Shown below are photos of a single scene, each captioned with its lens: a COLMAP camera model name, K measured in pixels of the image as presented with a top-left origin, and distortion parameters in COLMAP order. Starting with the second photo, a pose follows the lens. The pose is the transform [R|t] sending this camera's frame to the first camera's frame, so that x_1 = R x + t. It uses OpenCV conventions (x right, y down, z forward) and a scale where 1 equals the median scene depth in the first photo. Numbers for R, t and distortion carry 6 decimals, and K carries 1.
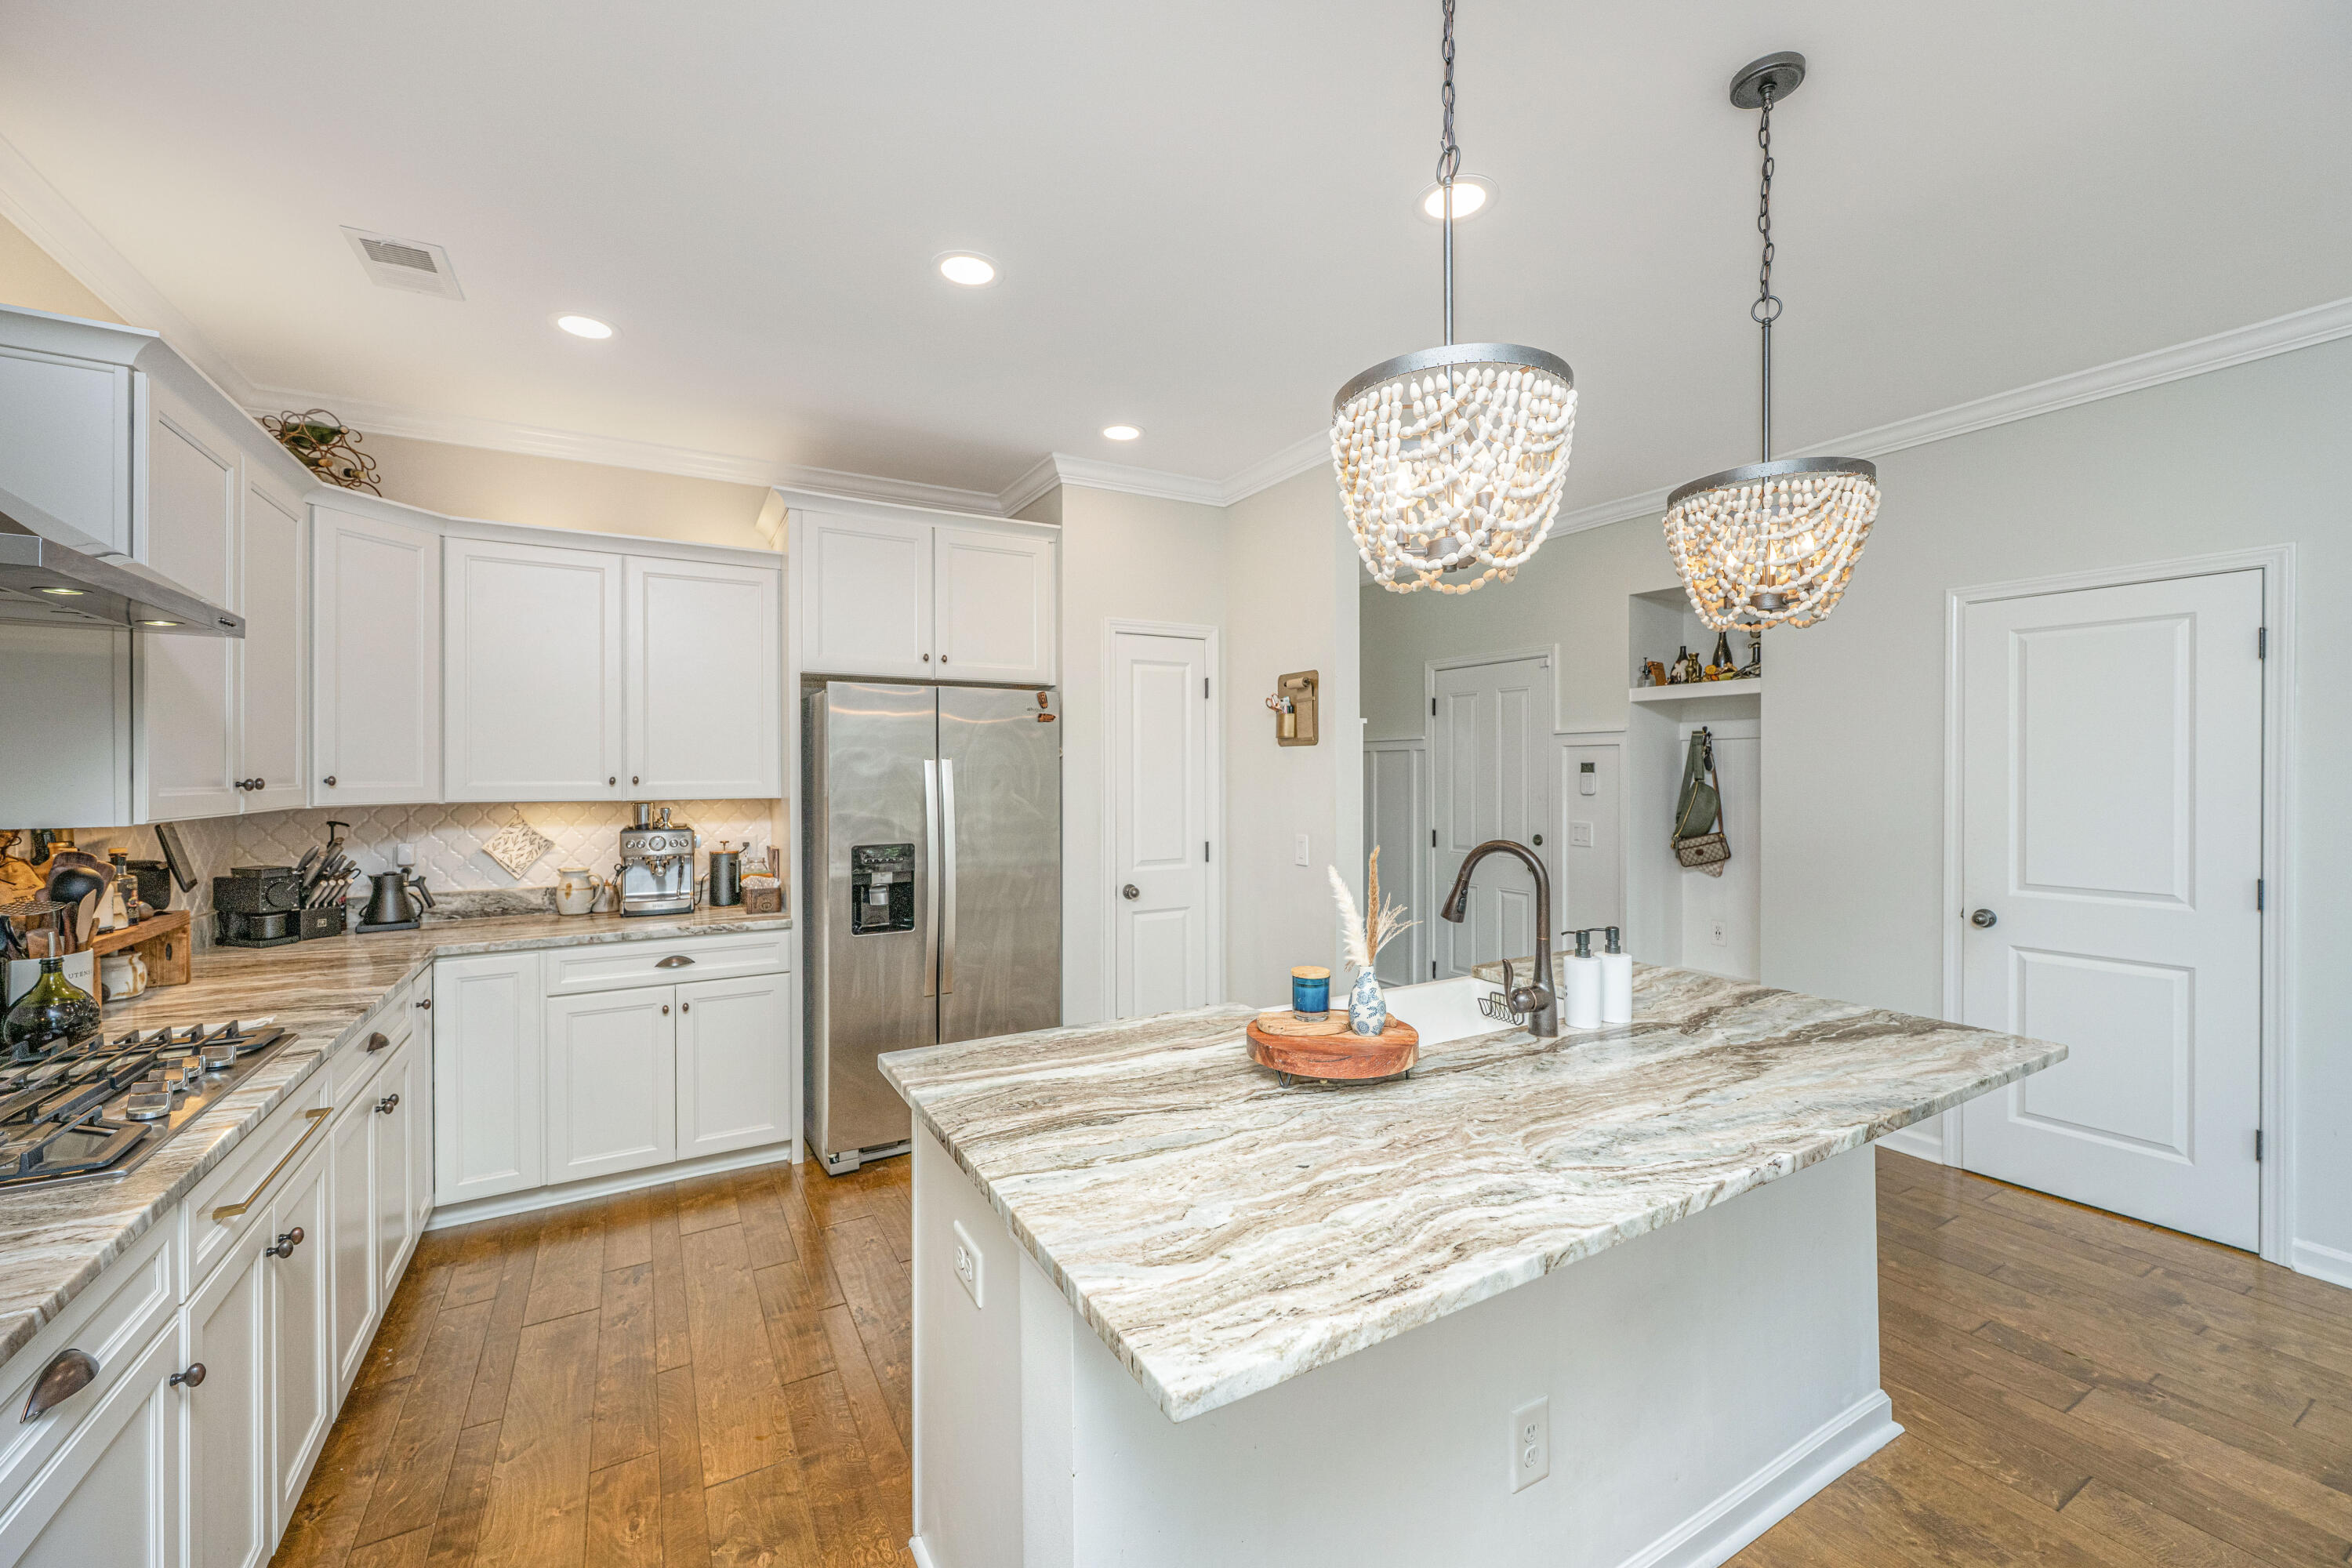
lens RADIAL K [[937.5, 0, 1176.0], [0, 937.5, 784.0], [0, 0, 1]] dist [-0.000217, -0.000061]
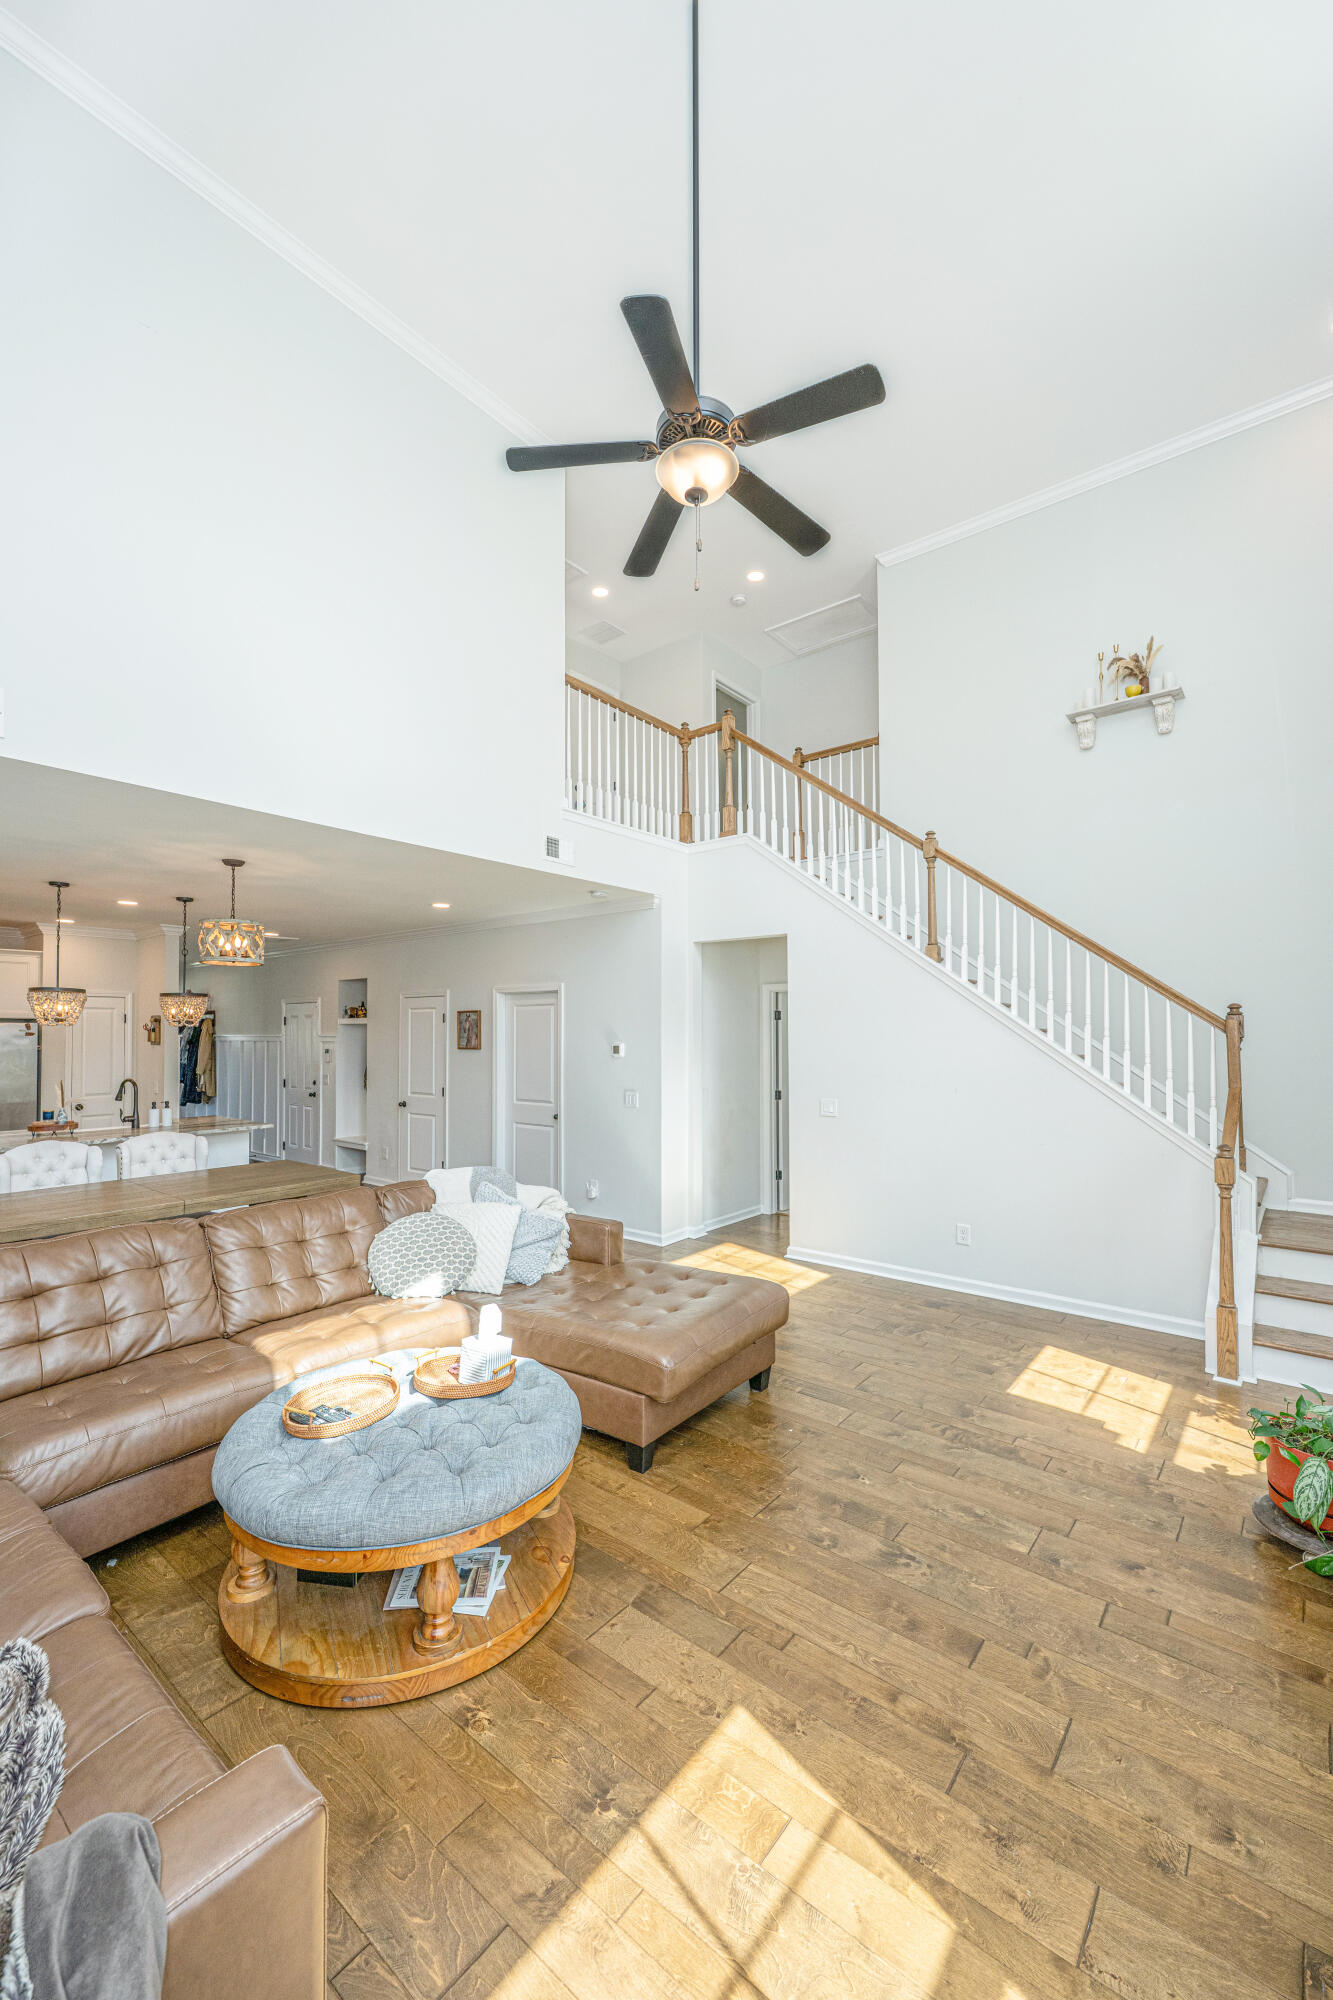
lens RADIAL K [[797.2, 0, 654.4], [0, 797.2, 1027.1], [0, 0, 1]] dist [-0.000217, -0.000061]
pose [[0.929159, 0.007117, 0.369612, 1.103011], [0.001952, 0.999706, -0.024157, -0.067006], [-0.369675, 0.023167, 0.928872, -2.766816]]
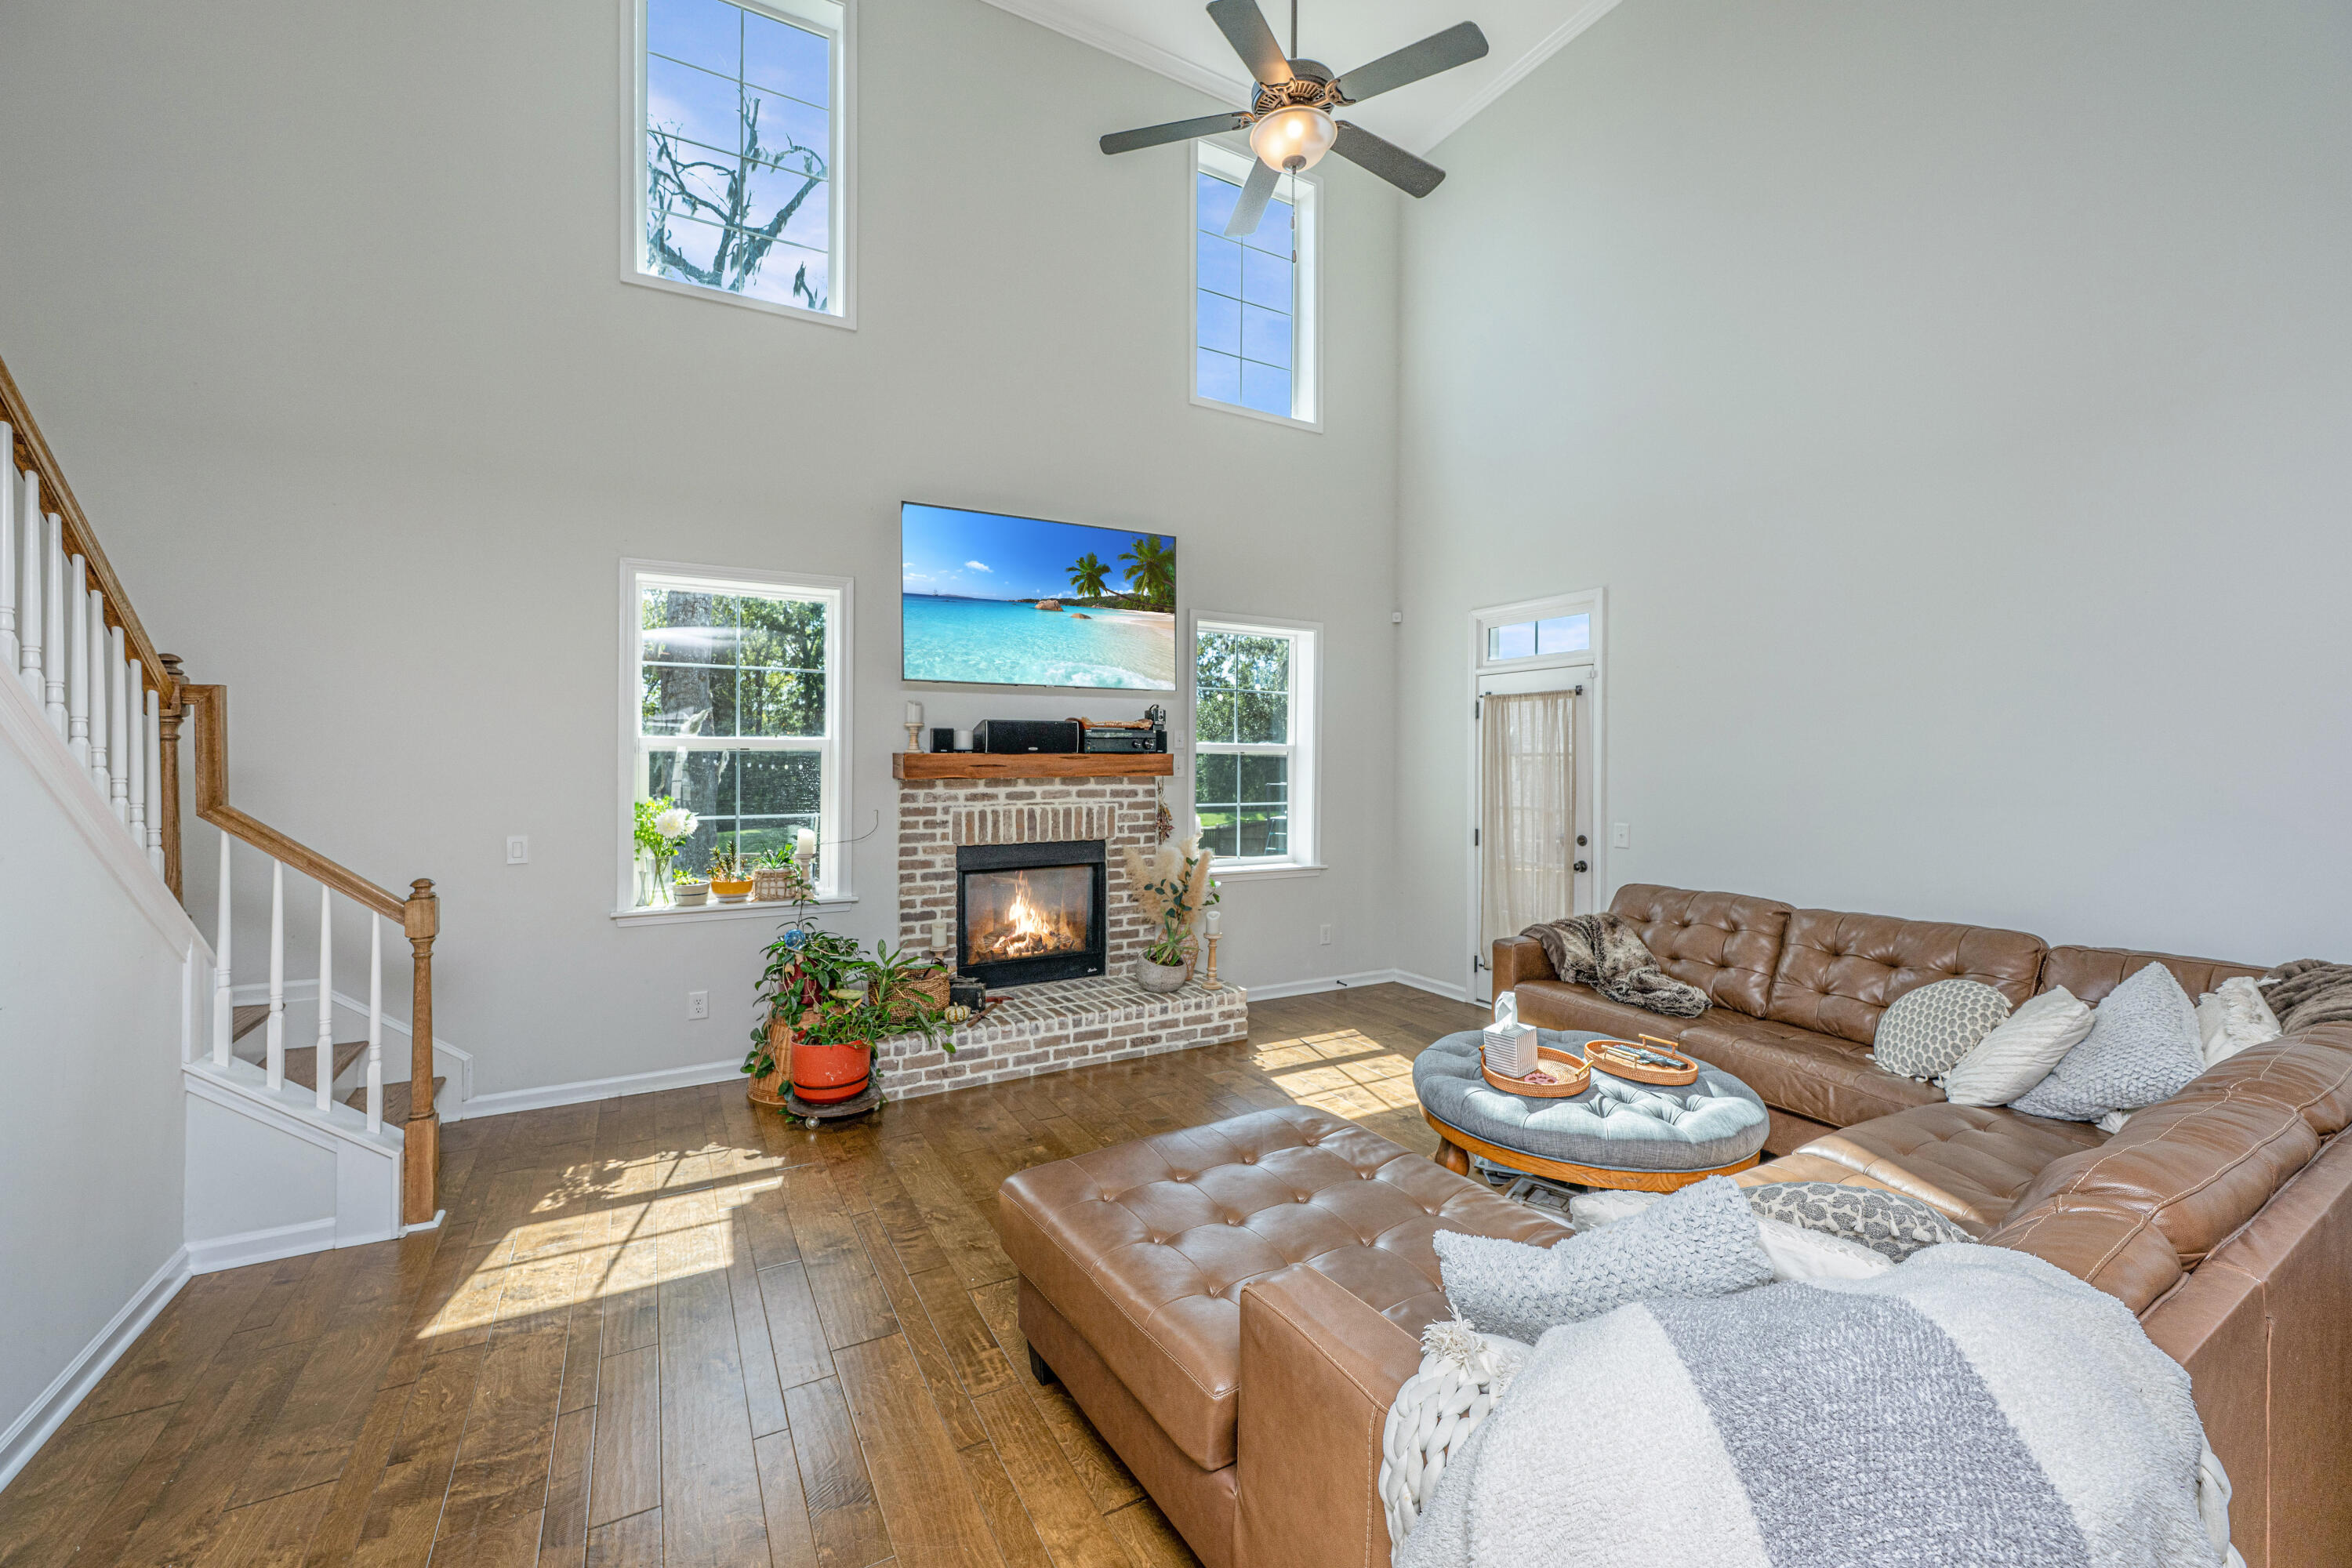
lens RADIAL K [[931.0, 0, 1157.5], [0, 931.0, 755.2], [0, 0, 1]] dist [0.000634, 0.000088]
pose [[-0.999991, -0.002601, 0.003261, 1.907506], [-0.002575, 0.999967, 0.007756, -0.042759], [-0.003281, 0.007748, -0.999965, 0.081034]]
